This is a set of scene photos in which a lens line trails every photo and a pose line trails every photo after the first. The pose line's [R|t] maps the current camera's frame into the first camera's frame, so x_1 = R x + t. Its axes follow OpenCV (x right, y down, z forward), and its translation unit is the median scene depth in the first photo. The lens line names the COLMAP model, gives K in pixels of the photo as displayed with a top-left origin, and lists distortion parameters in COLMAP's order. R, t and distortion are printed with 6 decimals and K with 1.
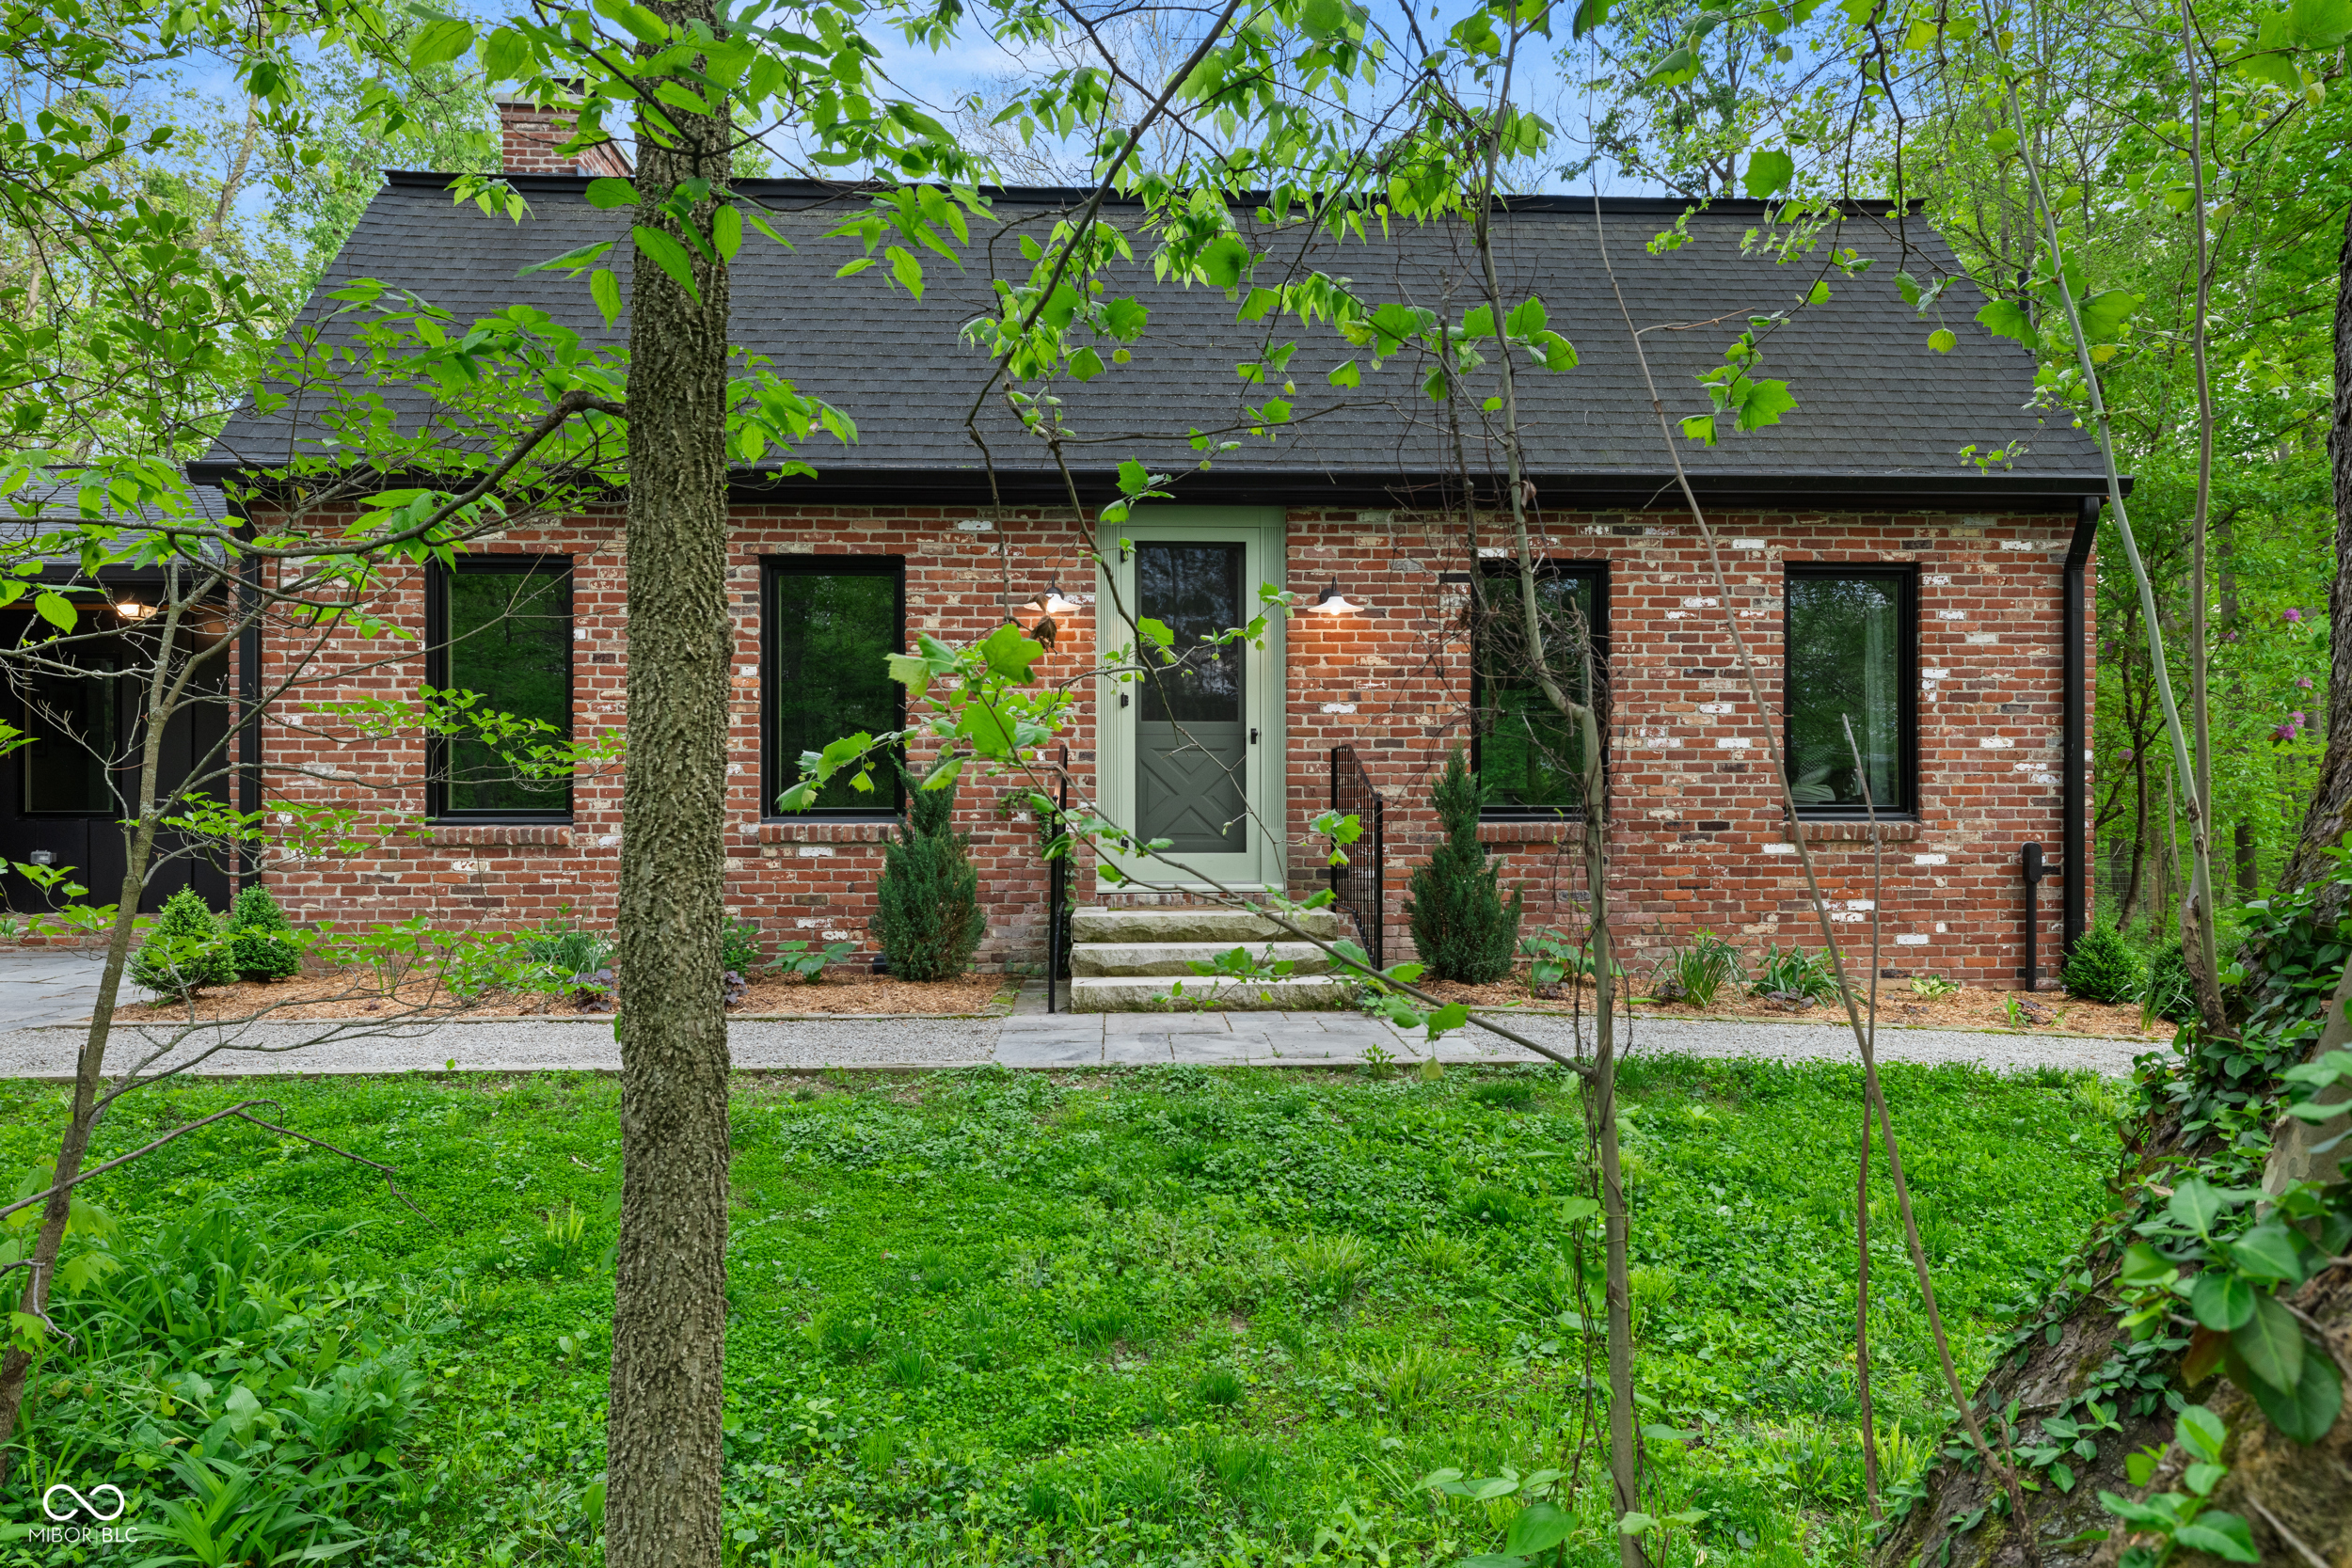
lens RADIAL K [[1451.8, 0, 1175.0], [0, 1451.8, 791.6], [0, 0, 1]] dist [0.004696, 0.001079]
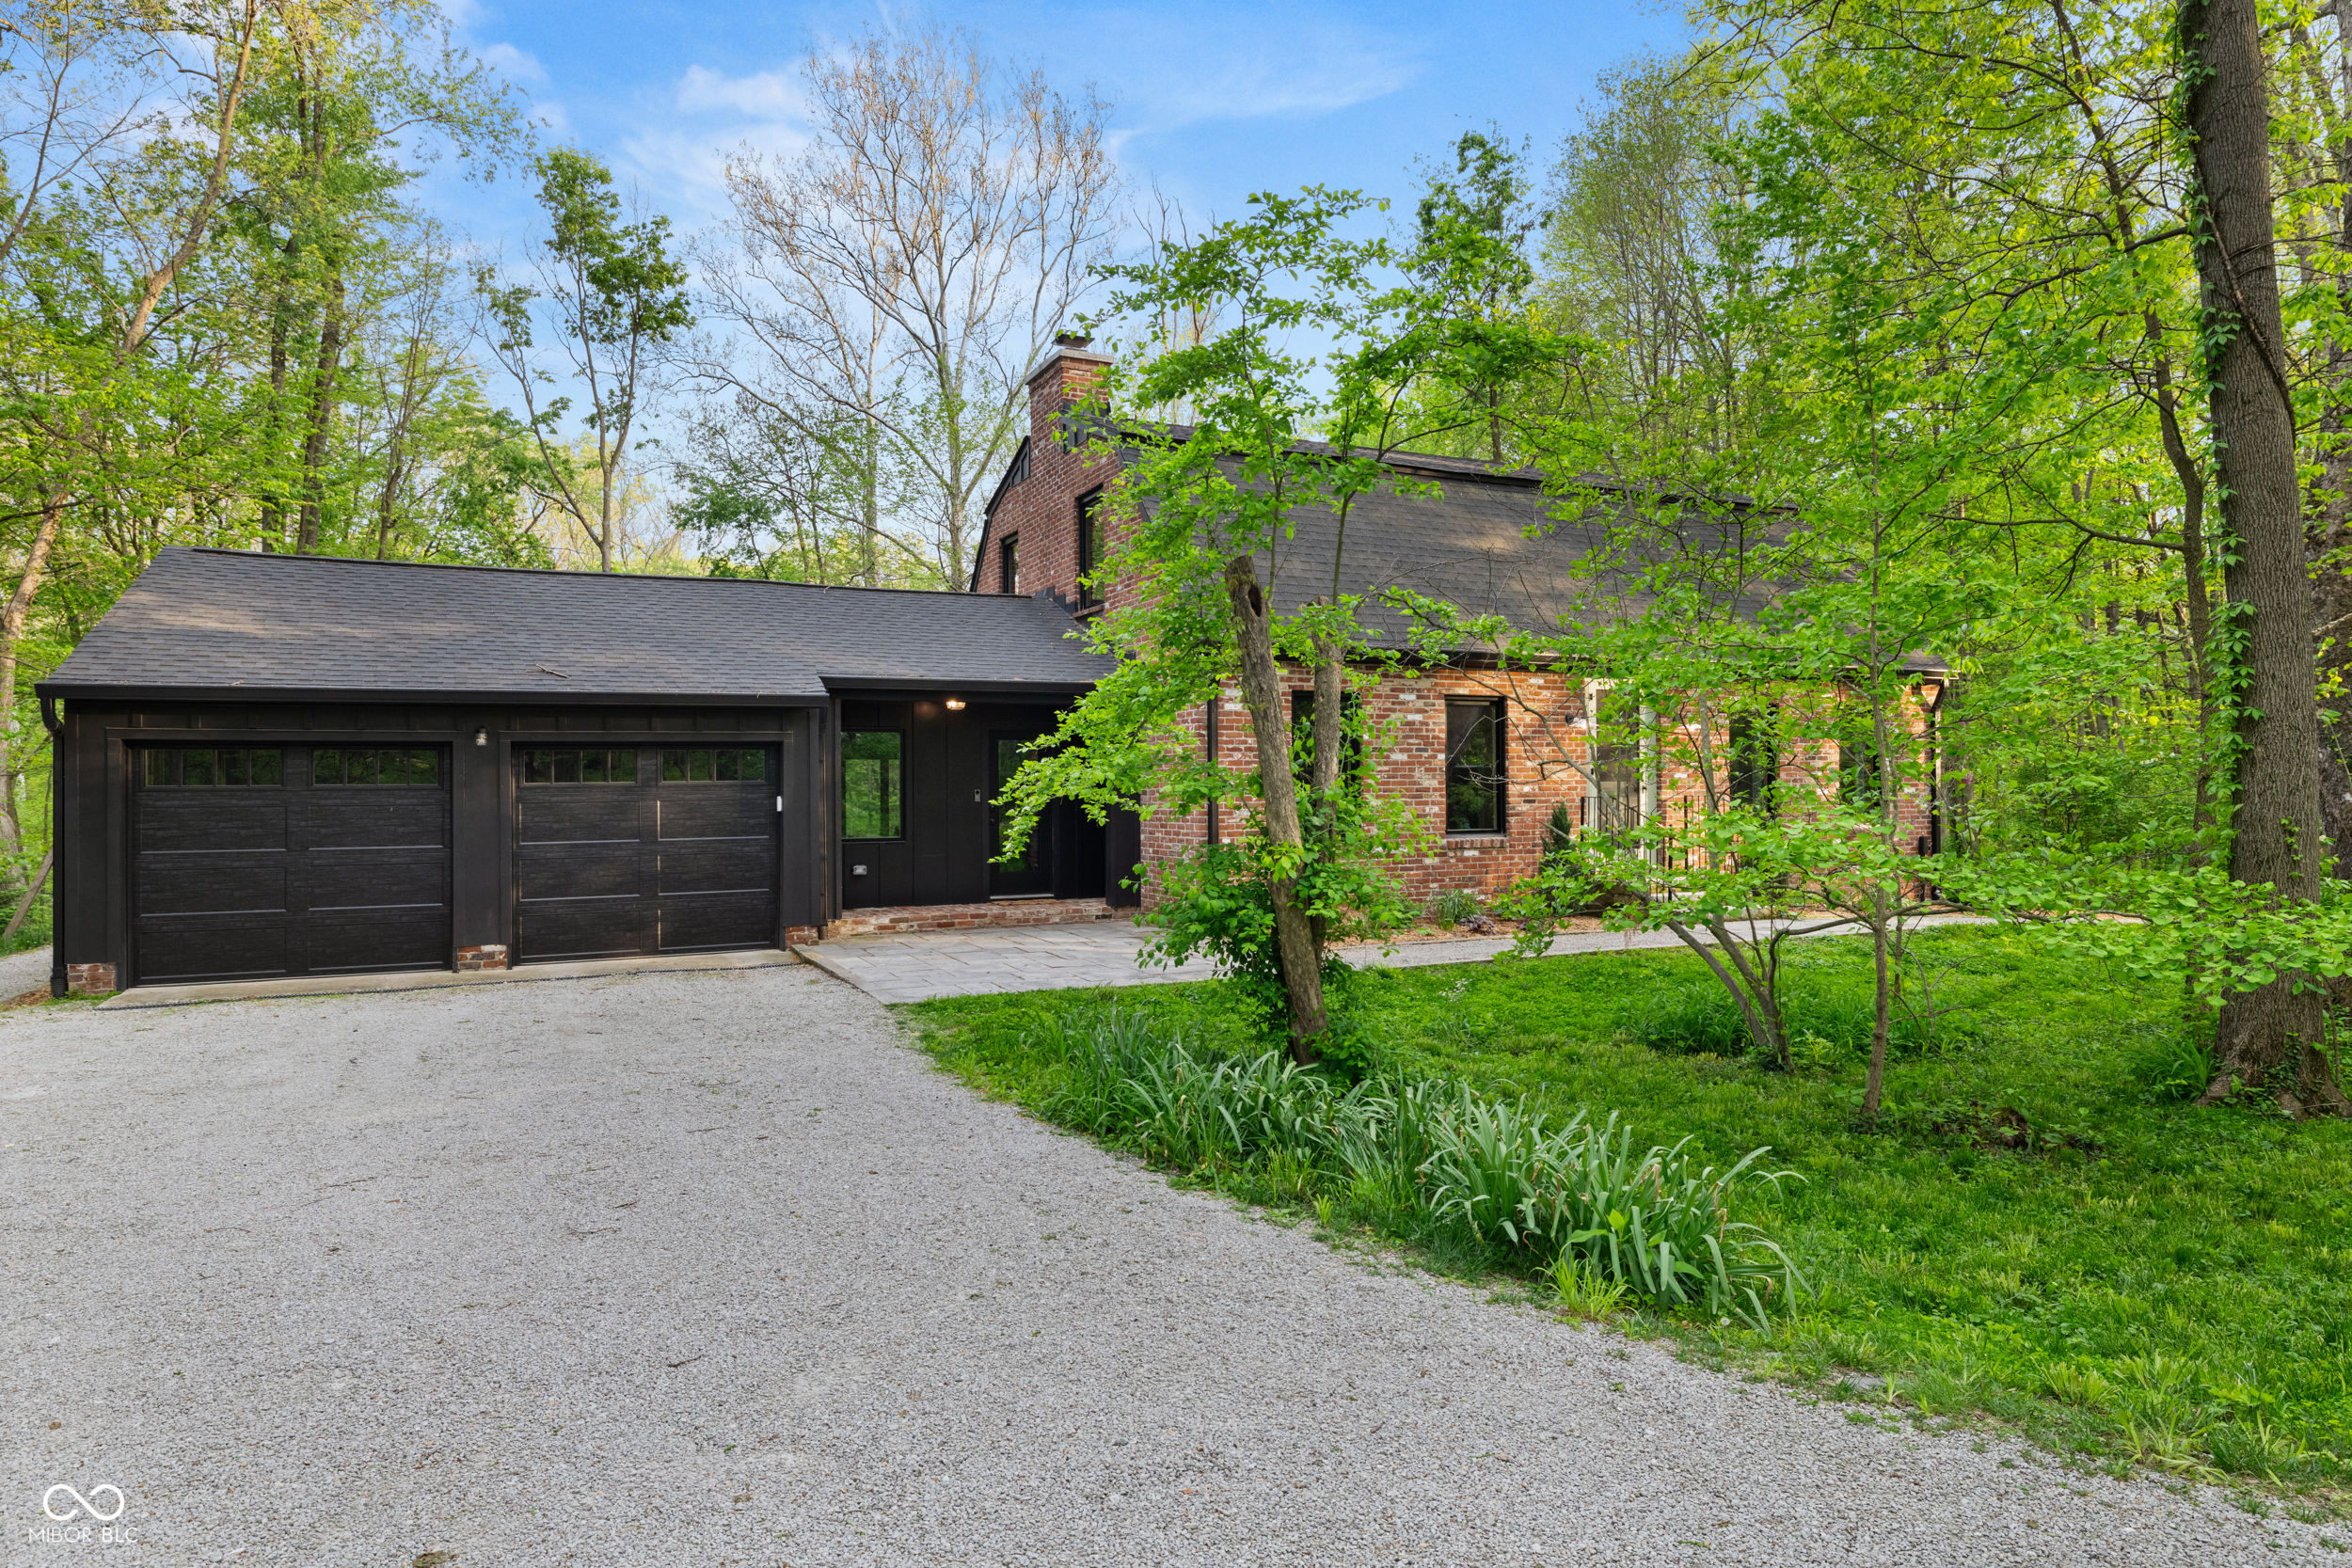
lens RADIAL K [[1355.6, 0, 1176.6], [0, 1355.6, 786.9], [0, 0, 1]] dist [0.002035, 0.000290]
pose [[0.931215, -0.003898, 0.364450, -1.217860], [0.000108, 0.999946, 0.010417, -0.061425], [-0.364471, -0.009661, 0.931165, -0.486375]]
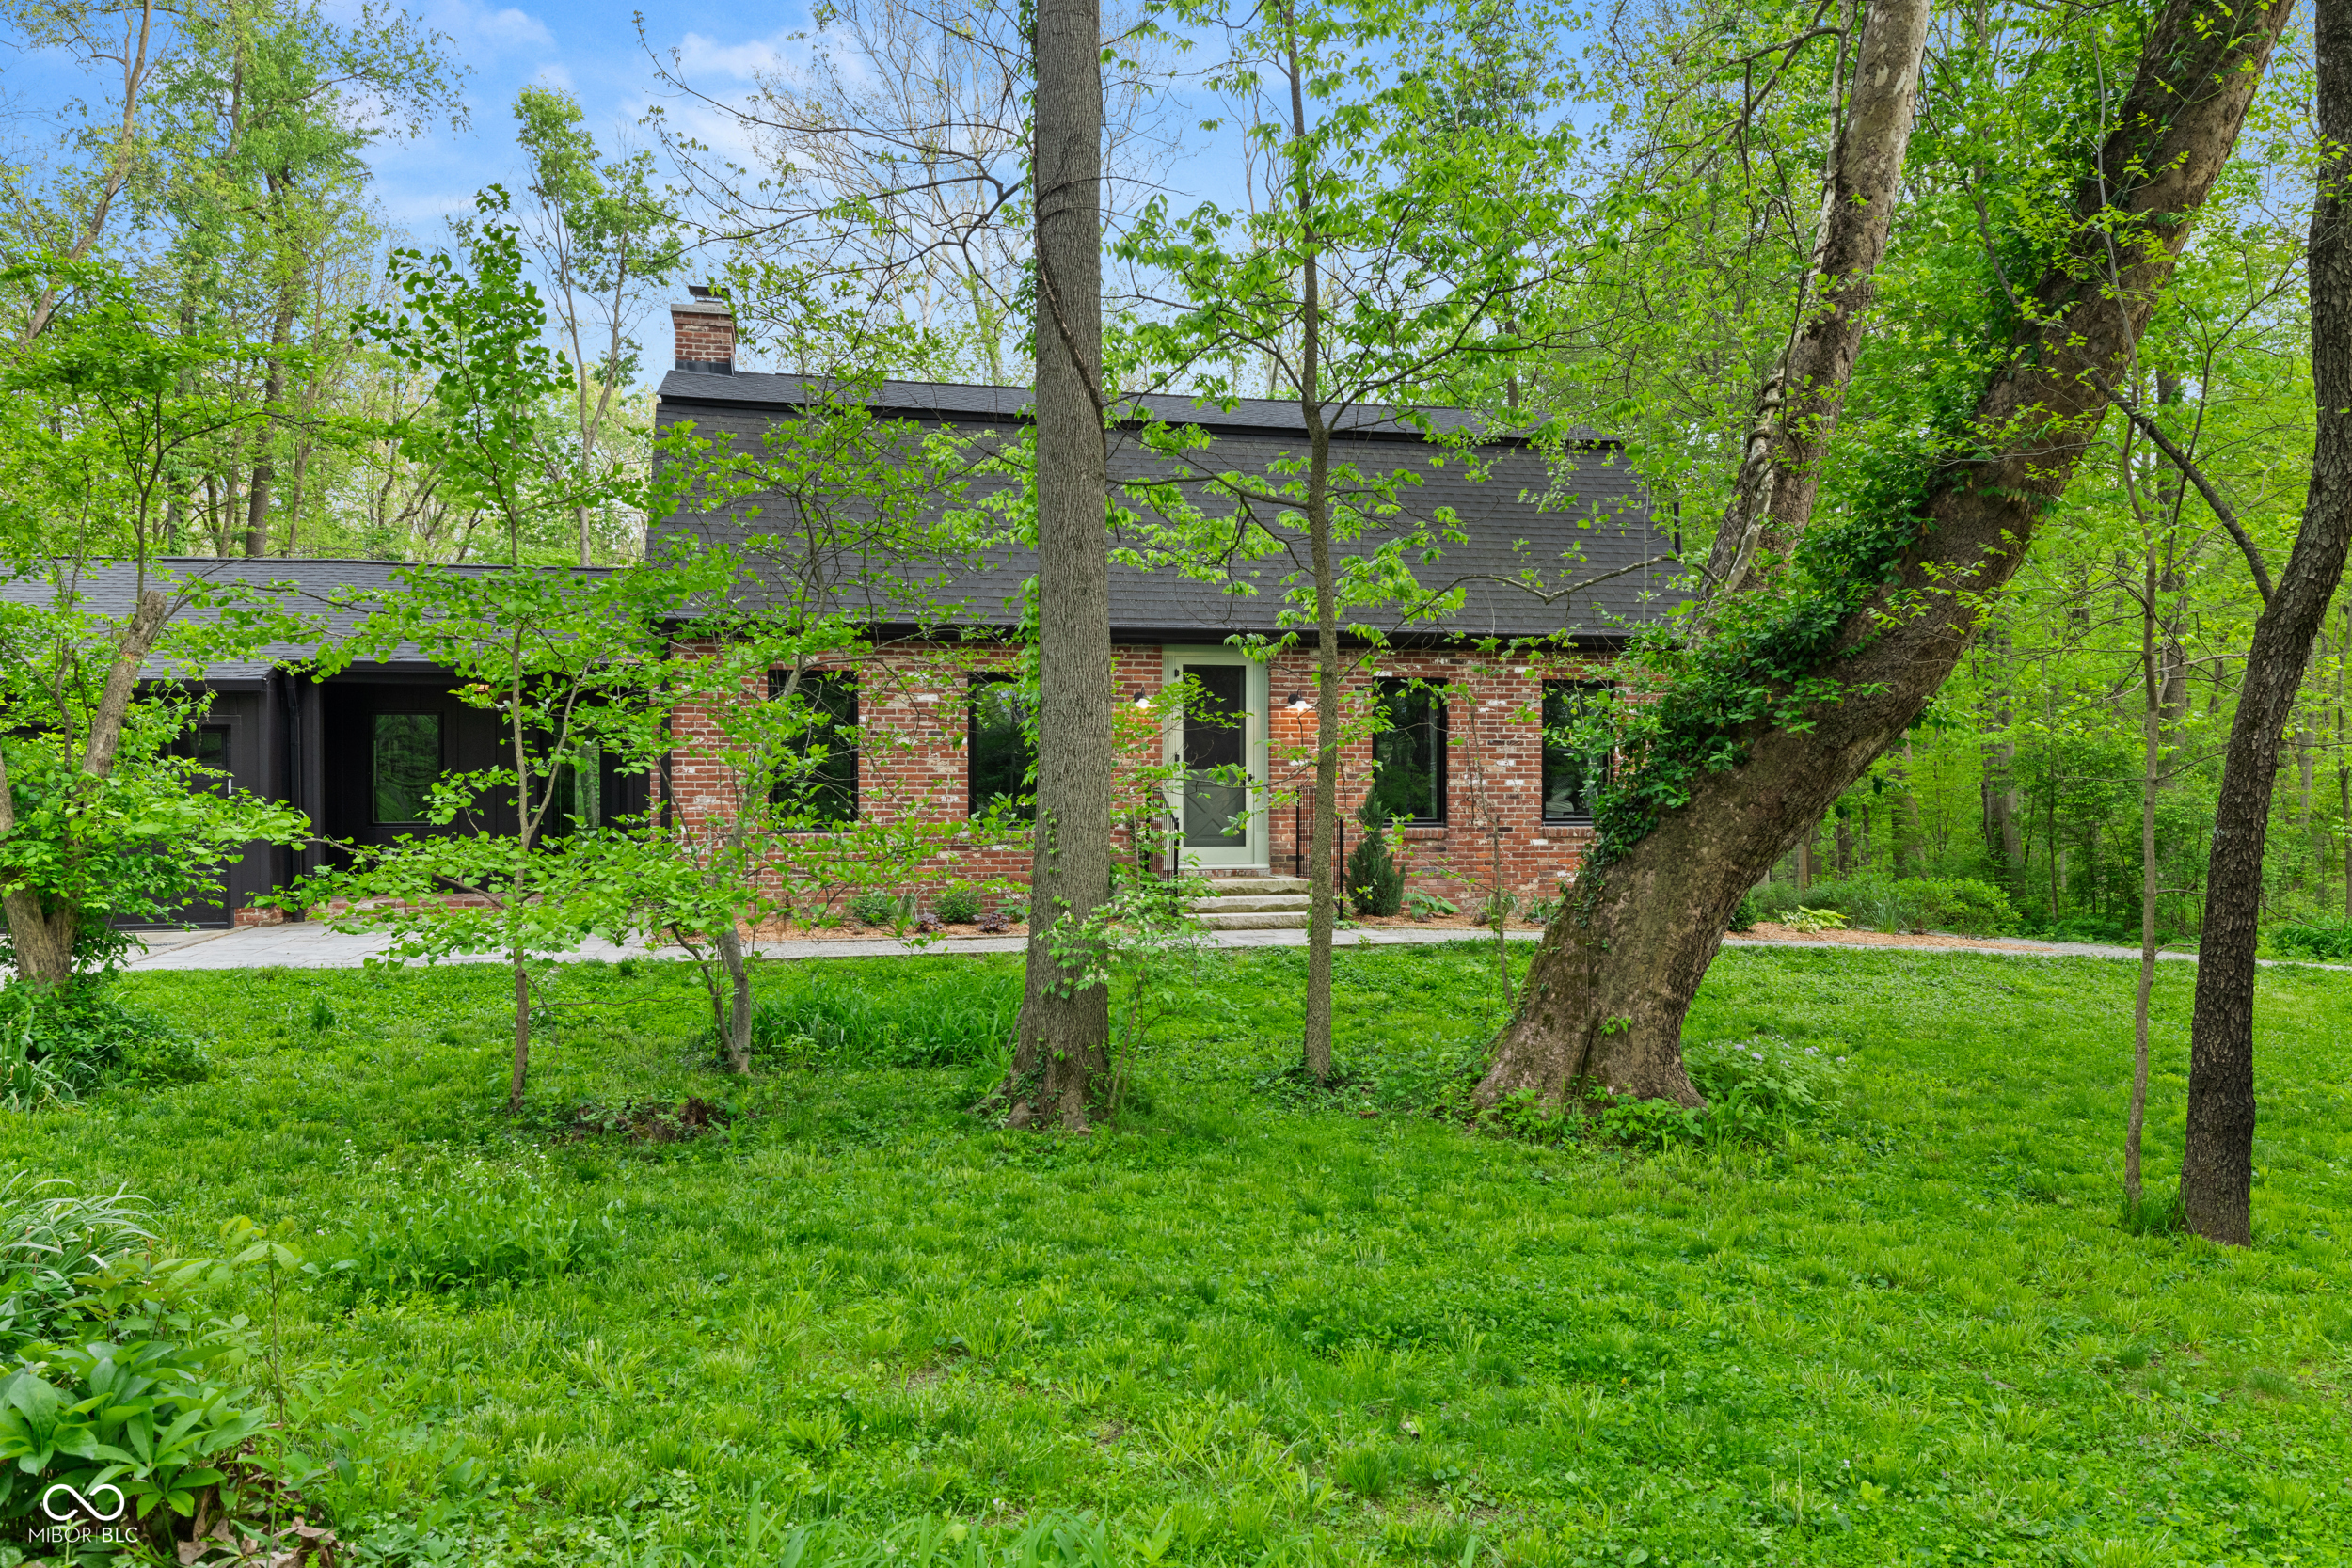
lens RADIAL K [[1672.8, 0, 1175.2], [0, 1672.8, 775.3], [0, 0, 1]] dist [-0.009224, -0.002510]
pose [[0.985342, 0.000470, 0.170588, -0.373213], [-0.001436, 0.999984, 0.005541, -0.053208], [-0.170583, -0.005705, 0.985327, -0.943361]]
